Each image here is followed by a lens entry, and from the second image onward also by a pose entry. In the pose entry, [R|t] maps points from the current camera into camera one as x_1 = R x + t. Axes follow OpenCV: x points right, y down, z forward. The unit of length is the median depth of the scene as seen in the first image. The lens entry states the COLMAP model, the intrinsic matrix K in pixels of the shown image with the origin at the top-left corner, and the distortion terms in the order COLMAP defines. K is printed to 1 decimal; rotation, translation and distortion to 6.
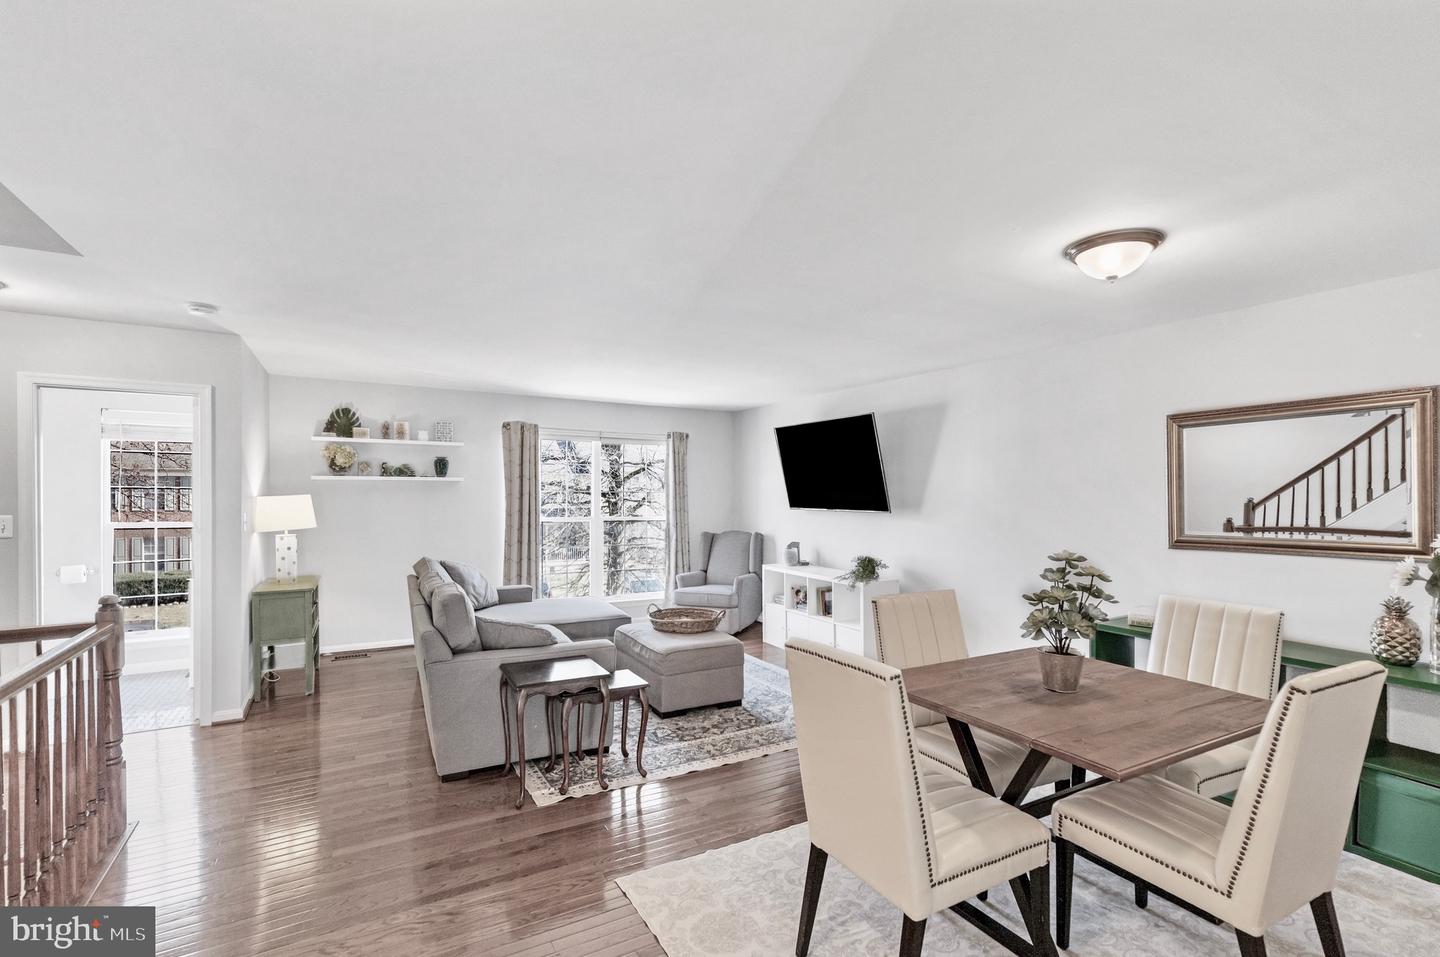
lens RADIAL K [[636.8, 0, 727.4], [0, 636.8, 489.1], [0, 0, 1]] dist [0.009518, -0.000096]
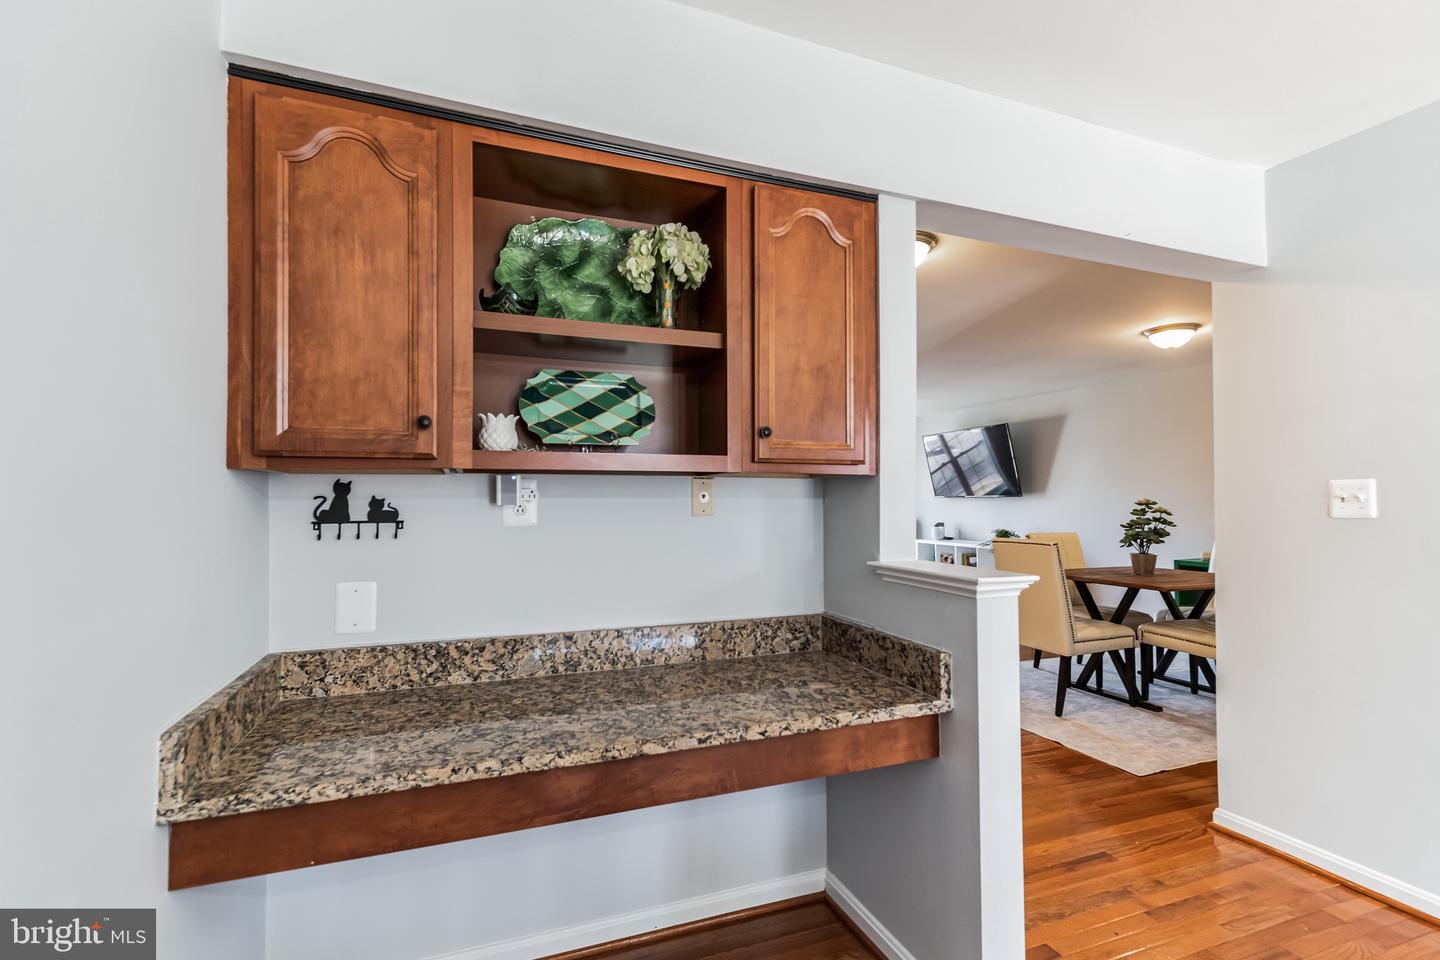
lens RADIAL K [[636.8, 0, 728.2], [0, 636.8, 481.6], [0, 0, 1]] dist [0.009518, -0.000096]
pose [[0.990964, -0.012038, -0.133590, -0.404104], [0.008422, 0.999584, -0.027600, 0.086445], [0.133867, 0.026226, 0.990652, -0.965923]]
